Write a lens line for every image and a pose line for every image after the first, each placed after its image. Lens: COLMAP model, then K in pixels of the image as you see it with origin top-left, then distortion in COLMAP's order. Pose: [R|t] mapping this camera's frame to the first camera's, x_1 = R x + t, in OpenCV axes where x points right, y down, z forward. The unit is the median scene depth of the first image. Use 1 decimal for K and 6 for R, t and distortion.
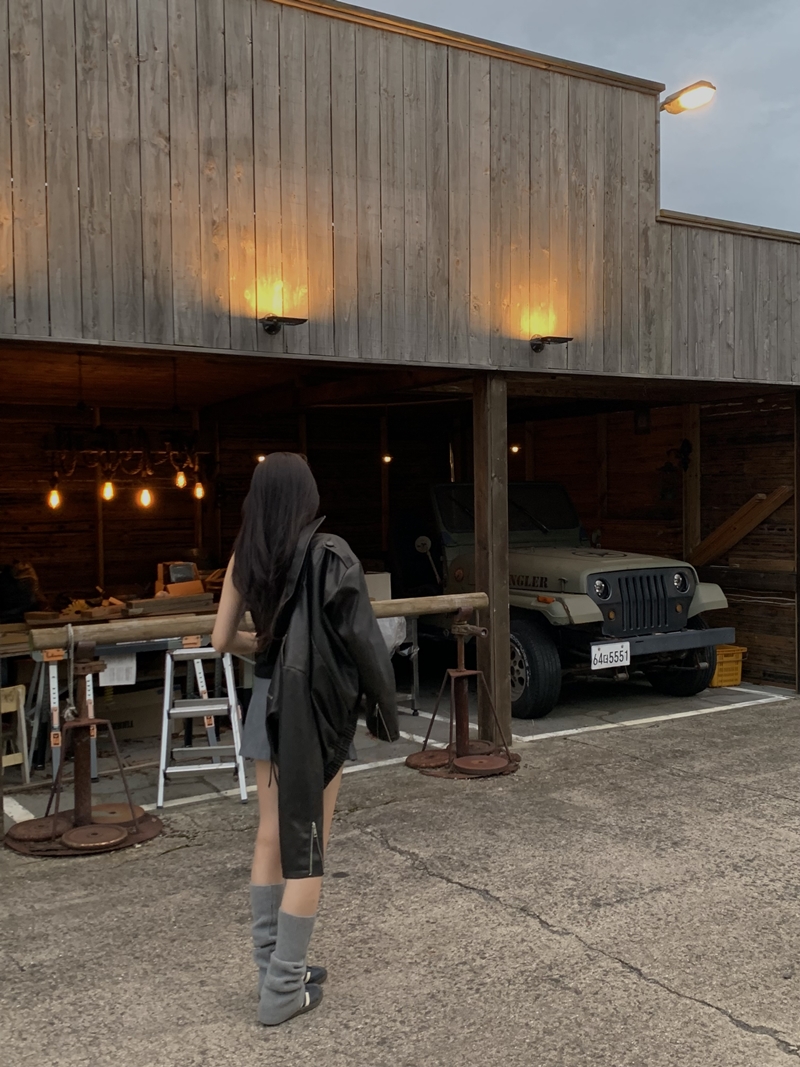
lens RADIAL K [[1085.4, 0, 400.0], [0, 1085.4, 533.5], [0, 0, 1]] dist [0.108255, -0.359517]
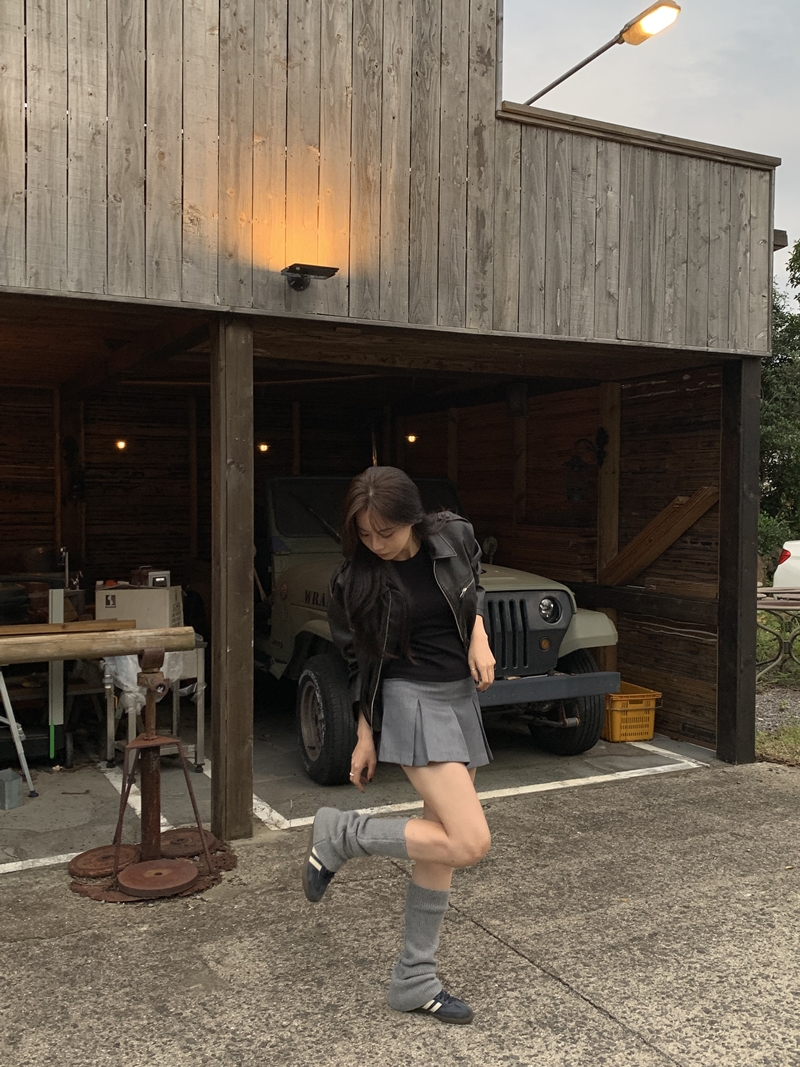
lens RADIAL K [[1004.3, 0, 400.0], [0, 1004.3, 533.5], [0, 0, 1]] dist [0.086290, -0.195144]
pose [[0.995268, 0.023421, -0.094307, 0.238029], [-0.023140, 0.999724, 0.004072, -0.009921], [0.094376, -0.001870, 0.995535, 0.317885]]
